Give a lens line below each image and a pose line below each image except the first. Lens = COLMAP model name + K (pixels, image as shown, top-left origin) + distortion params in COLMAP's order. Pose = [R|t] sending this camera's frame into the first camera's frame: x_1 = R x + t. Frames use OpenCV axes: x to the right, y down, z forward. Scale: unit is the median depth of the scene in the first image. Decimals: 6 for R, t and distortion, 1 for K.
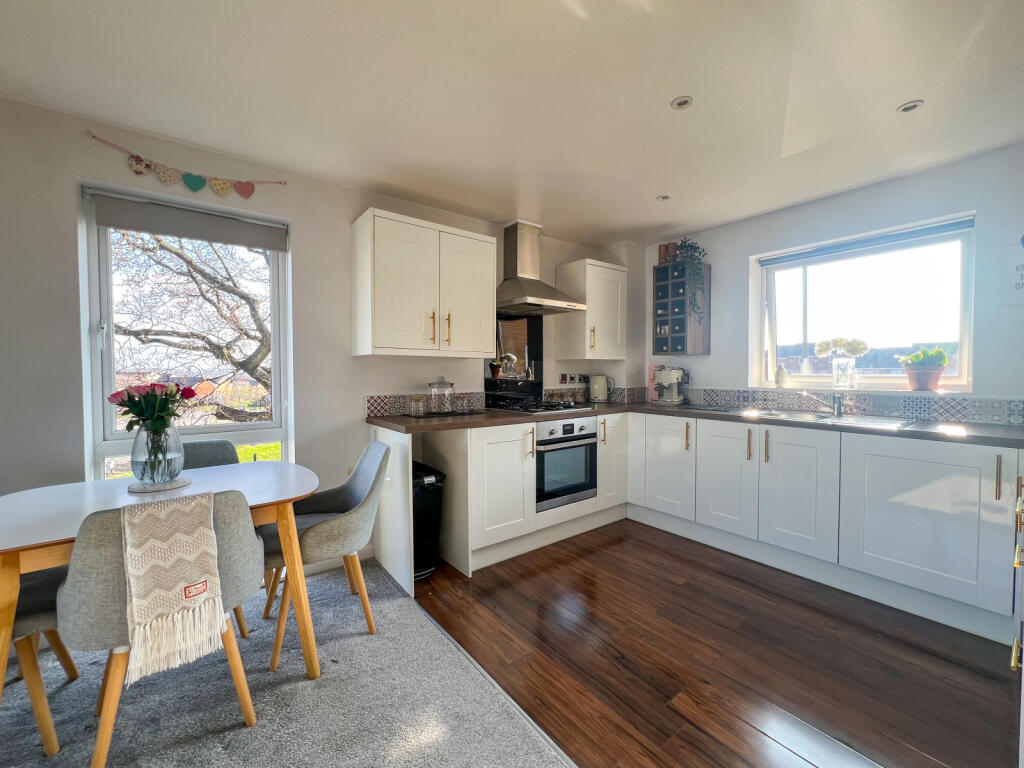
lens RADIAL K [[435.0, 0, 512.0], [0, 435.0, 384.0], [0, 0, 1]] dist [-0.000824, -0.000137]
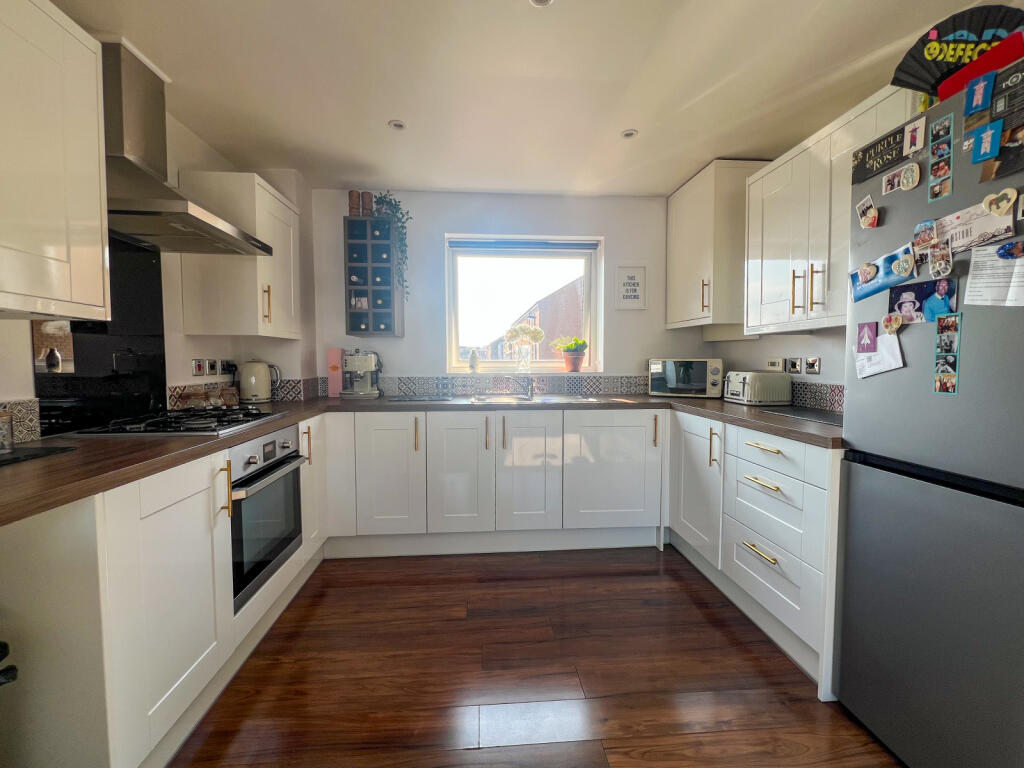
lens RADIAL K [[435.0, 0, 512.0], [0, 435.0, 384.0], [0, 0, 1]] dist [-0.000824, -0.000137]
pose [[0.533123, -0.045274, 0.844825, -0.175619], [0.026564, 0.998971, 0.036771, -0.000572], [-0.845621, 0.002839, 0.533777, 0.367530]]
